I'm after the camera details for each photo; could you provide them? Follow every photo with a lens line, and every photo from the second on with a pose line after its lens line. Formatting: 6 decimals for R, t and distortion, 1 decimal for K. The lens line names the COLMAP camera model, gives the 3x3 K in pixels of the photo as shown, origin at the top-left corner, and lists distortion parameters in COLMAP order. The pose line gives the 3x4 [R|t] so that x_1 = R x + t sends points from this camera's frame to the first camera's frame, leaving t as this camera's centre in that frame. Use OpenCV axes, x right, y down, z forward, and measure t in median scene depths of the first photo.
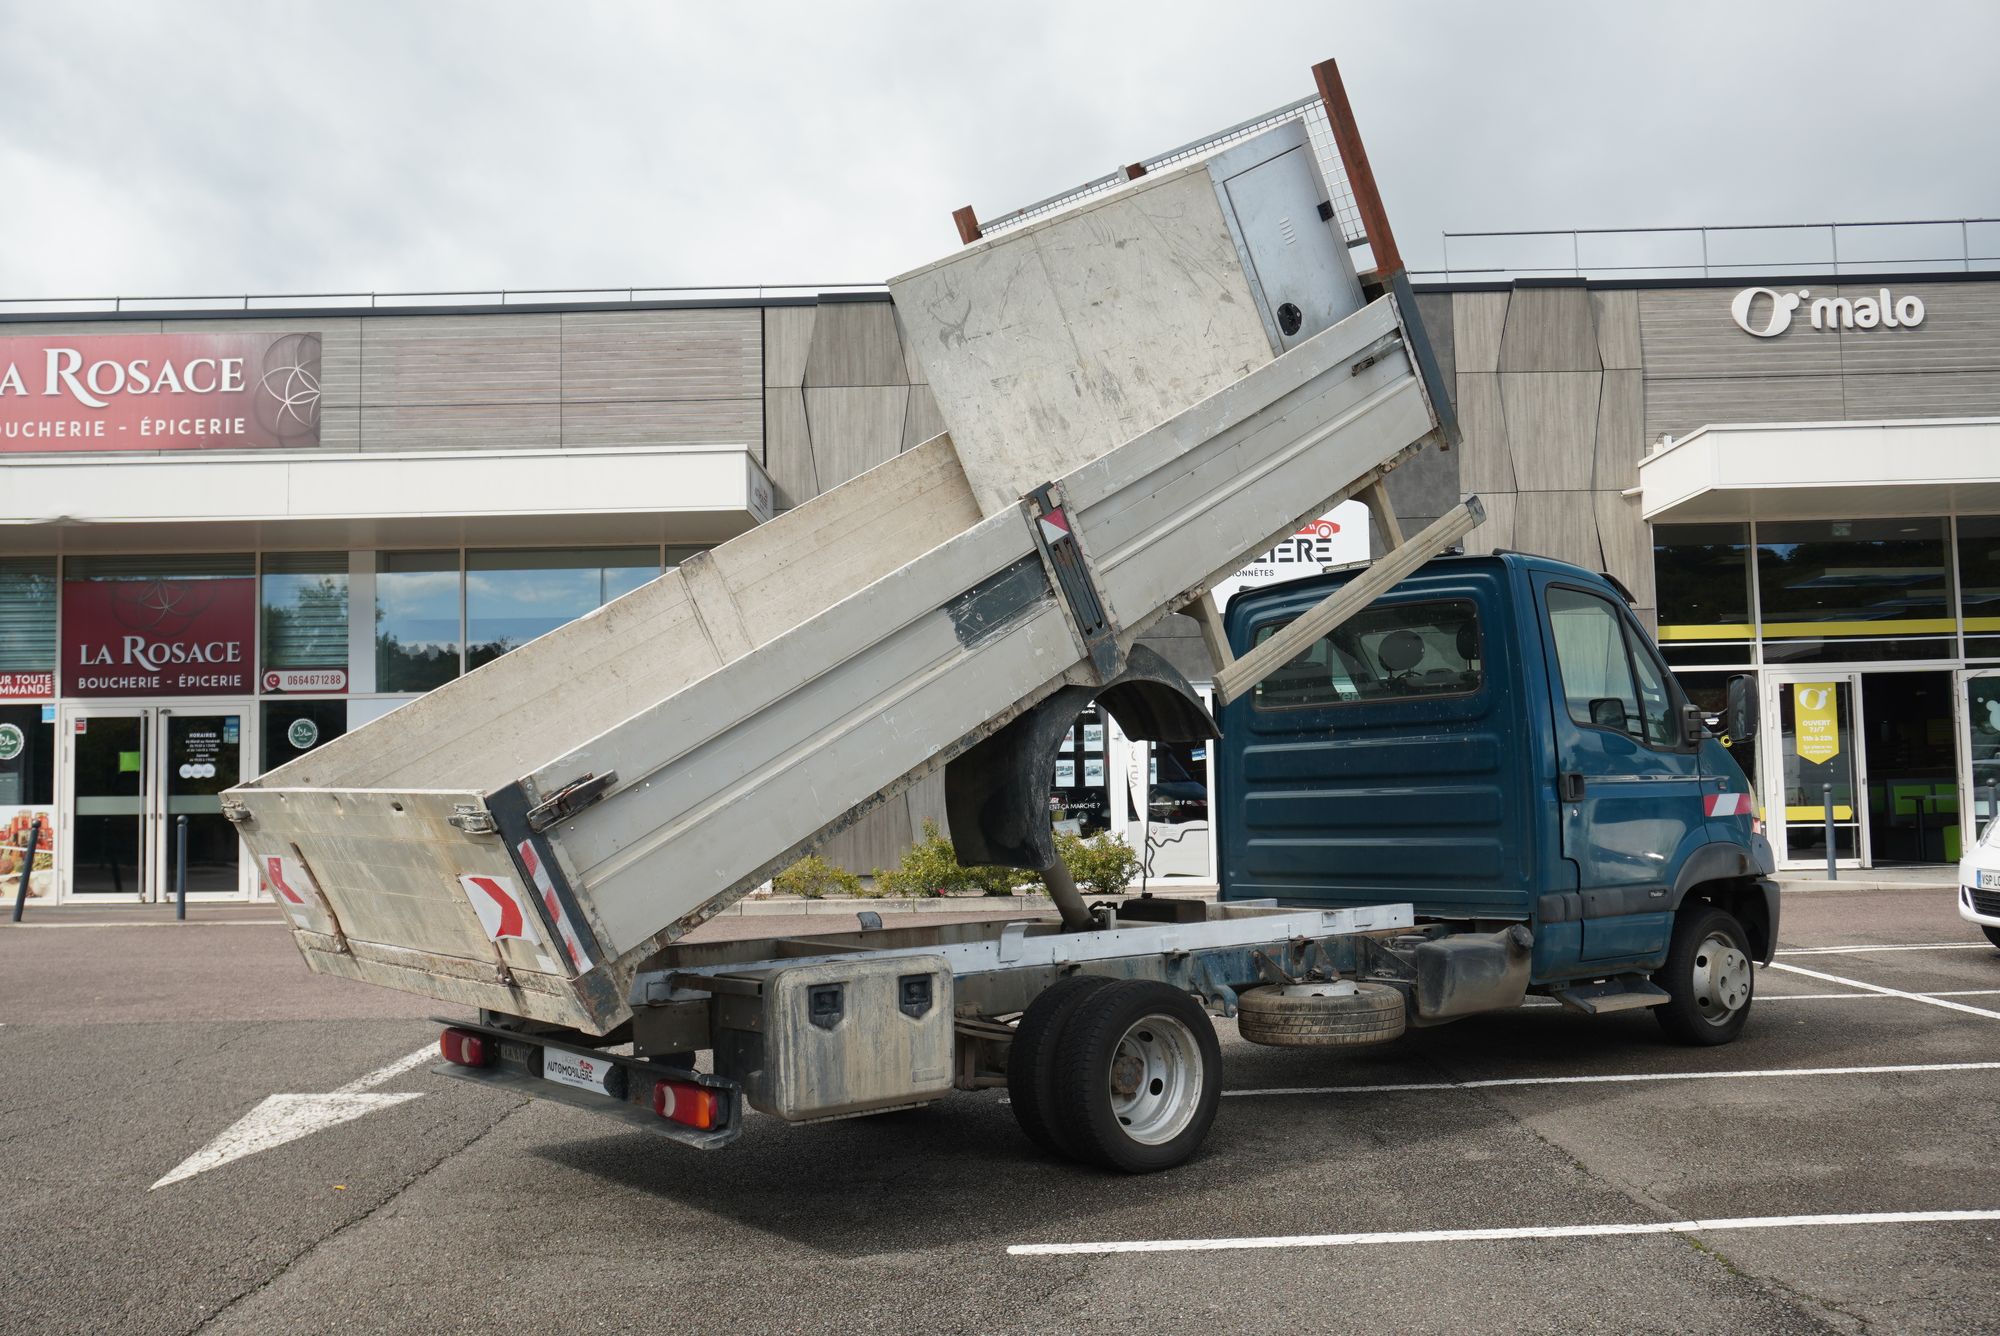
lens RADIAL K [[1990.8, 0, 967.0], [0, 1990.8, 675.9], [0, 0, 1]] dist [-0.017307, 0.000000]
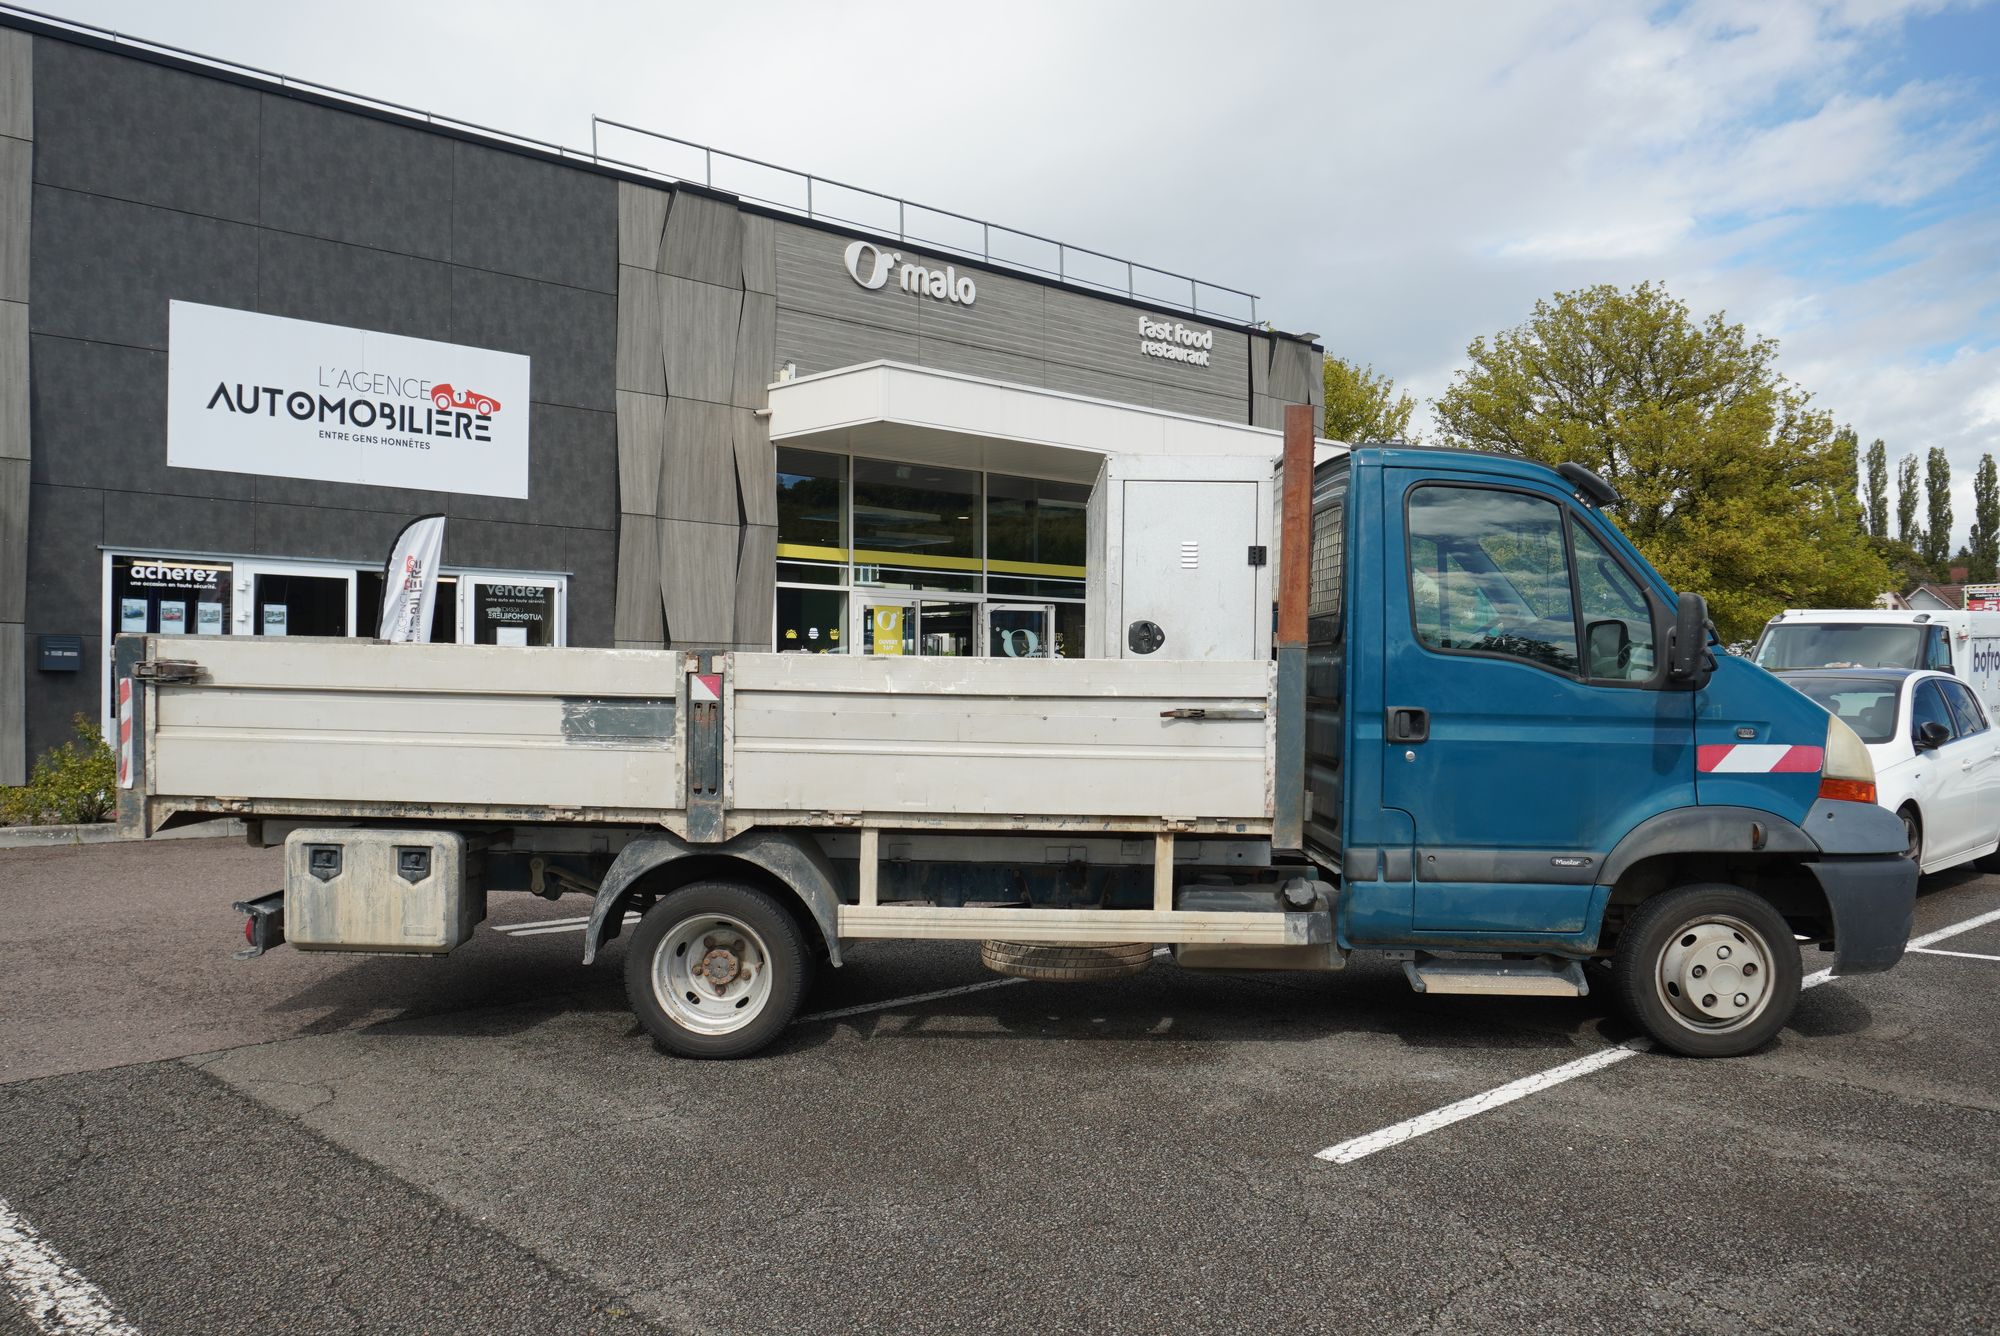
lens RADIAL K [[1690.2, 0, 1063.9], [0, 1690.2, 690.5], [0, 0, 1]] dist [-0.048831, 0.044432]
pose [[0.678404, 0.023871, 0.734301, -0.203614], [-0.067532, 0.997267, 0.029972, 0.015717], [-0.731579, -0.069922, 0.678162, 0.272432]]
